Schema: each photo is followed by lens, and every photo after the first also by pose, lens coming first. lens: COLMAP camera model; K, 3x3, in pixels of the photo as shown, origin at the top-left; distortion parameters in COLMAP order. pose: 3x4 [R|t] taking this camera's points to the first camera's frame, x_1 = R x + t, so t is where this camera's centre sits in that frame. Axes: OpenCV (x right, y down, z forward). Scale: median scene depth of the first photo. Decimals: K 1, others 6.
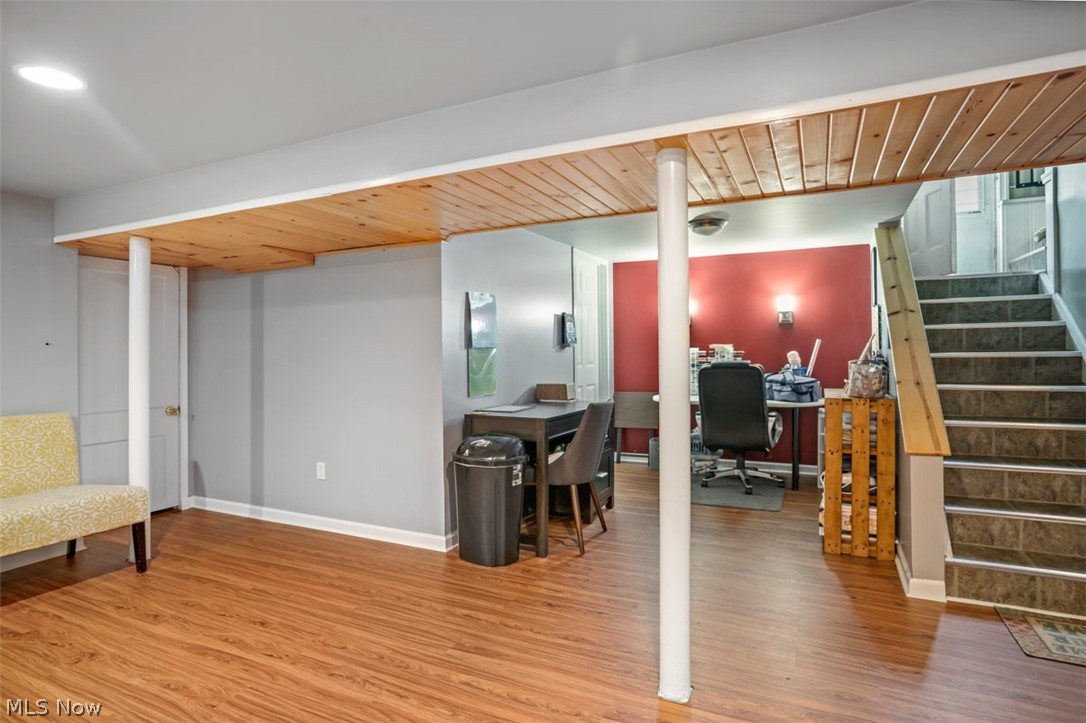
lens RADIAL K [[584.5, 0, 546.5], [0, 584.5, 345.0], [0, 0, 1]] dist [-0.044912, 0.017807]
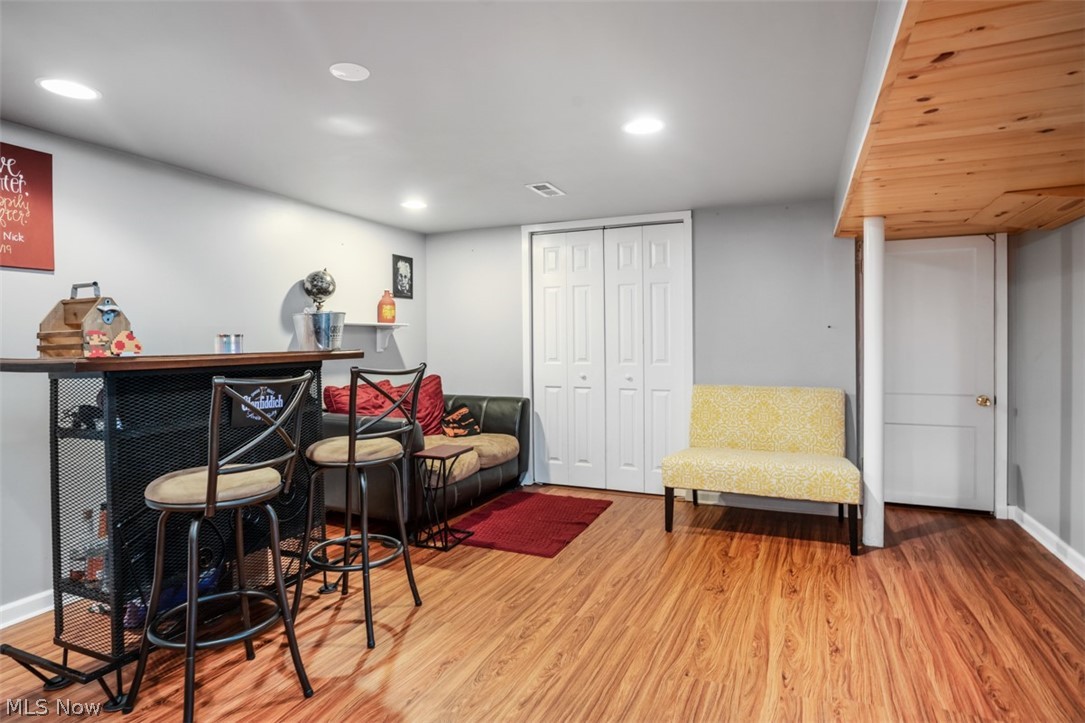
lens RADIAL K [[583.9, 0, 546.0], [0, 583.9, 345.0], [0, 0, 1]] dist [-0.044912, 0.017807]
pose [[0.026492, 0.022842, -0.999388, 0.305008], [0.016015, 0.999601, 0.023271, -0.001631], [0.999521, -0.016622, 0.026116, 0.484971]]
